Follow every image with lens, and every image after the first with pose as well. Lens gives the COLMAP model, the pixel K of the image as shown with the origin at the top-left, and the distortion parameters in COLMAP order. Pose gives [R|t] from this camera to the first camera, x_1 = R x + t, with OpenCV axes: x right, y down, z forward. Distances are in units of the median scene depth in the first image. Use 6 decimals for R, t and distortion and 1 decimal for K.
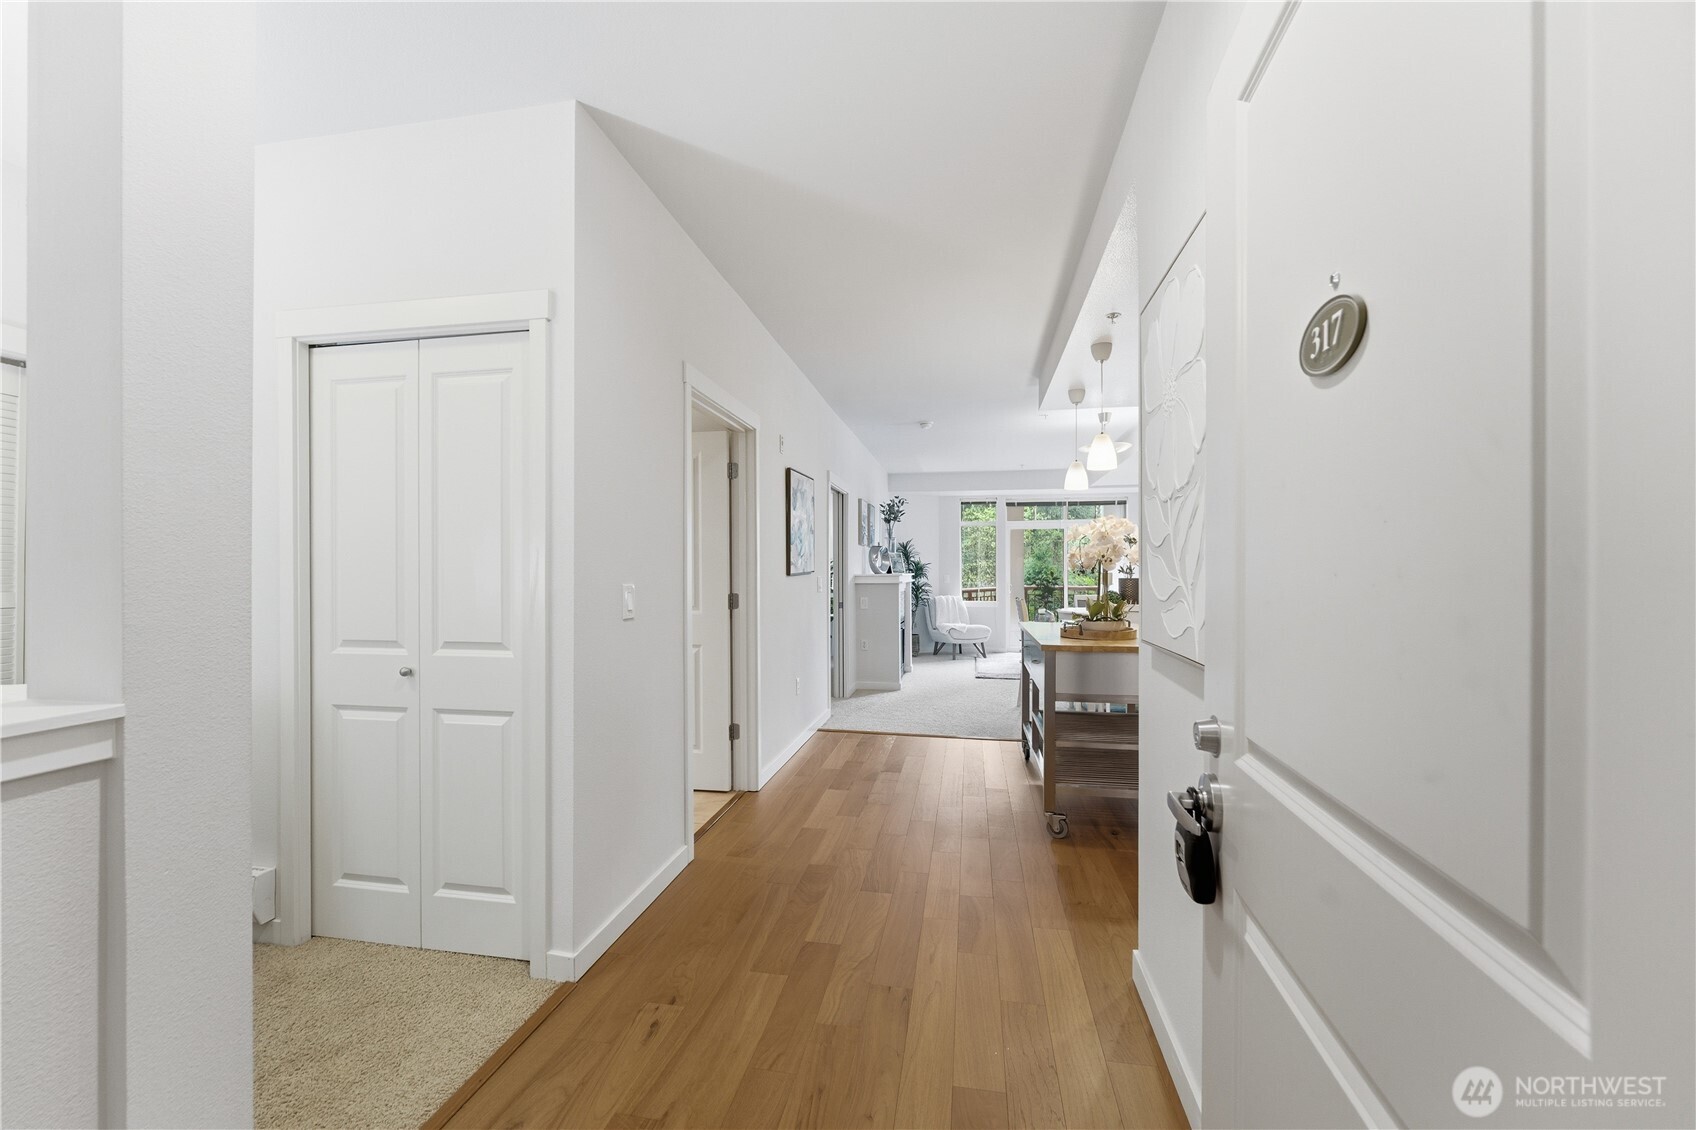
lens RADIAL K [[689.5, 0, 843.7], [0, 689.5, 568.8], [0, 0, 1]] dist [-0.000534, 0.000063]
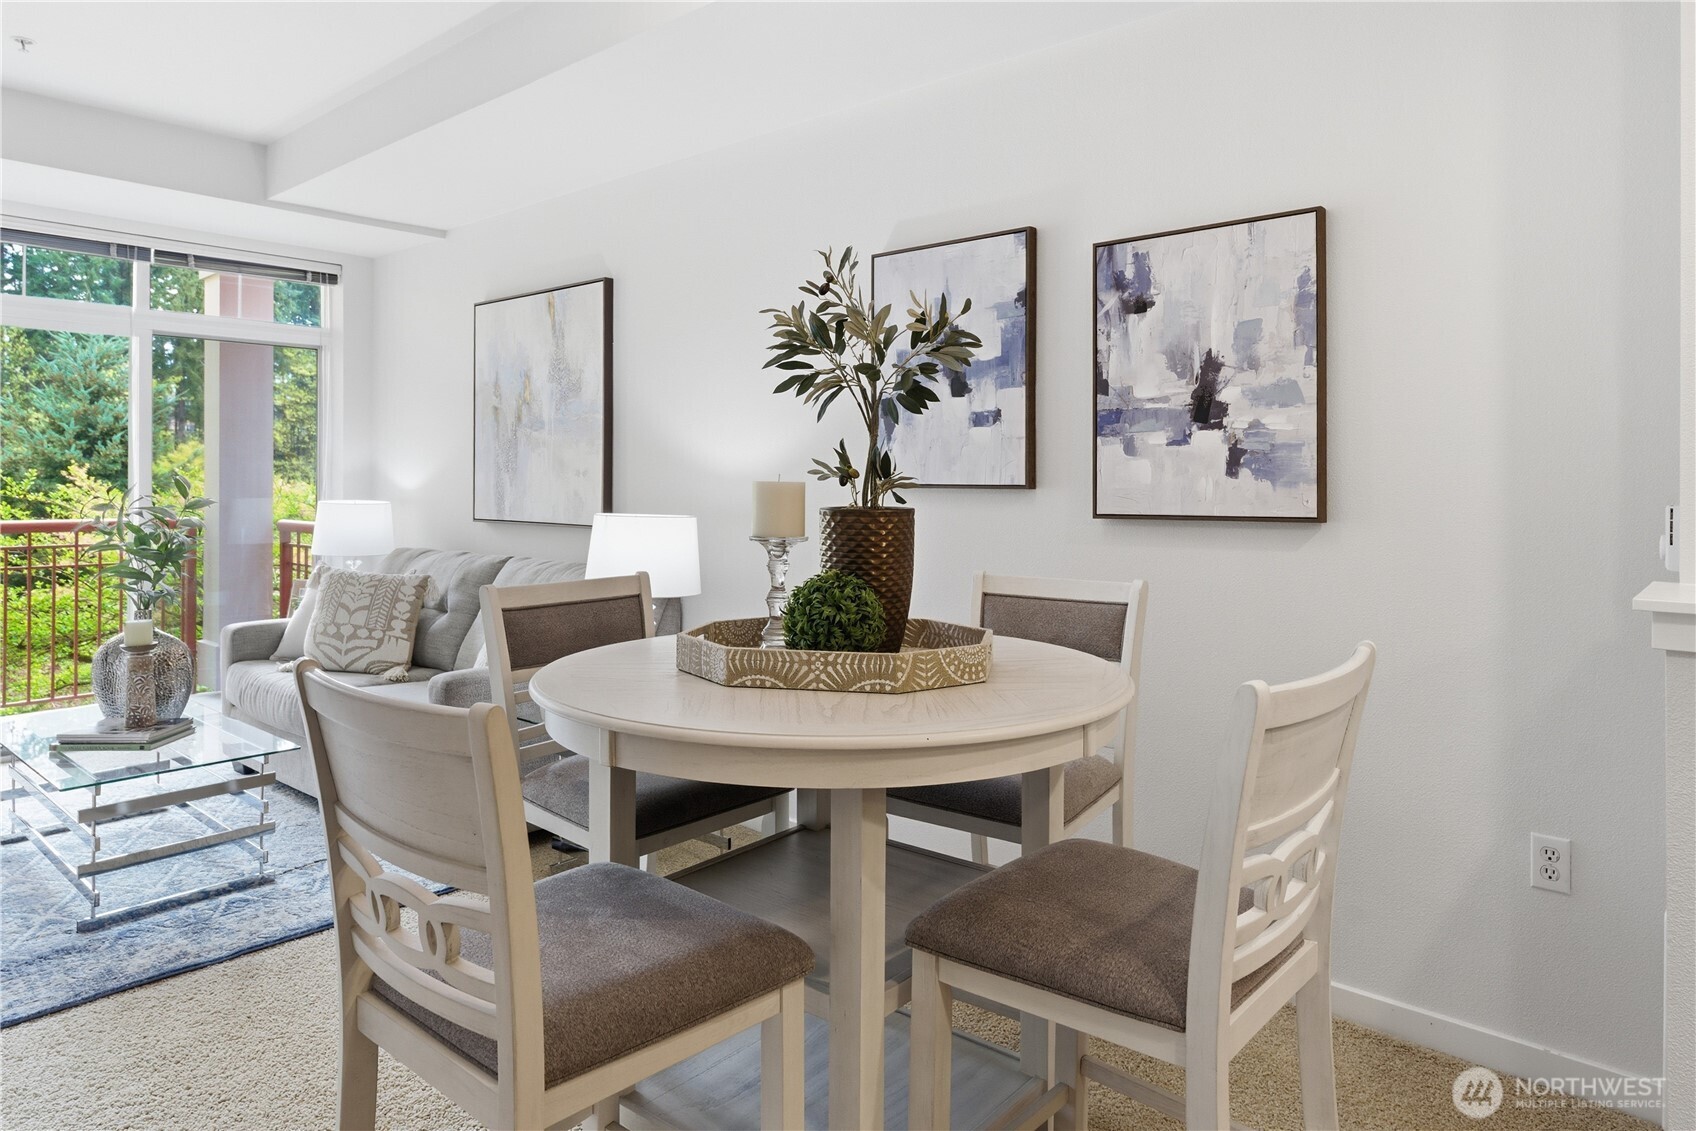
lens RADIAL K [[1063.1, 0, 833.2], [0, 1063.1, 475.6], [0, 0, 1]] dist [-0.006968, 0.000475]
pose [[0.516966, 0.000779, 0.856006, 0.076584], [-0.004003, 0.999991, 0.001507, 0.002059], [-0.855997, -0.004206, 0.516964, 0.514648]]
